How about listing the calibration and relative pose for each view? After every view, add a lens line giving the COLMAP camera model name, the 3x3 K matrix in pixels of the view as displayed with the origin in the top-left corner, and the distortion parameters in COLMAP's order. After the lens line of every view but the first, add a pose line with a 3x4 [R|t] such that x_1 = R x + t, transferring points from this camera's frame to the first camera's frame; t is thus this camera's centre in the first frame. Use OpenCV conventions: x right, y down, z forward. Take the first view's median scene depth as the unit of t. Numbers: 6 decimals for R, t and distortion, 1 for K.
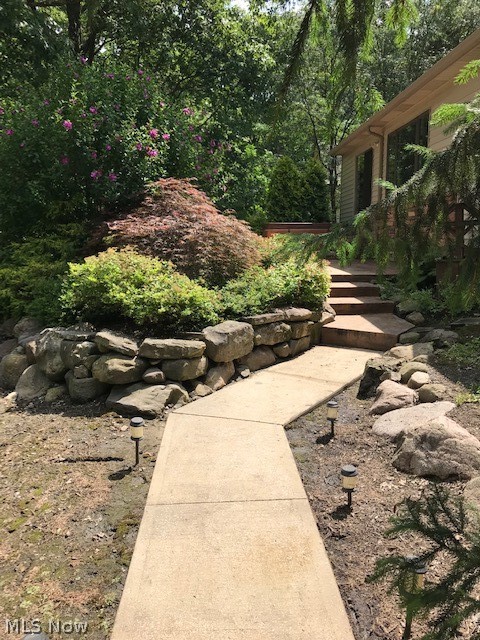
lens RADIAL K [[539.3, 0, 234.4], [0, 539.3, 317.9], [0, 0, 1]] dist [0.039255, -0.026796]
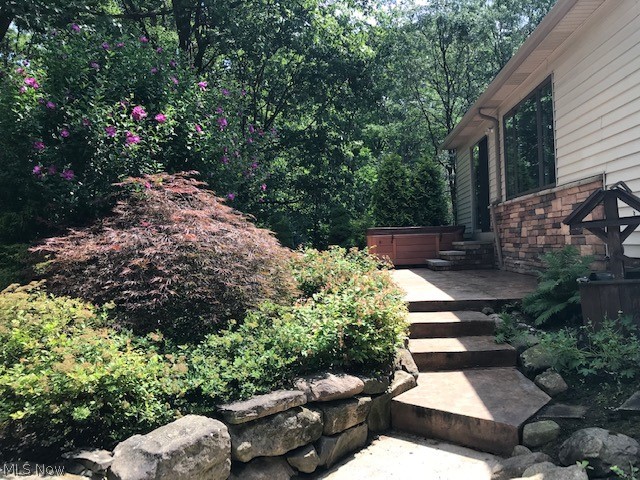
lens RADIAL K [[539.3, 0, 326.2], [0, 539.3, 238.6], [0, 0, 1]] dist [0.039255, -0.026796]
pose [[0.995661, -0.036121, -0.085756, 0.154406], [0.022211, 0.987200, -0.157936, -0.069850], [0.090363, 0.155346, 0.983719, 0.393195]]
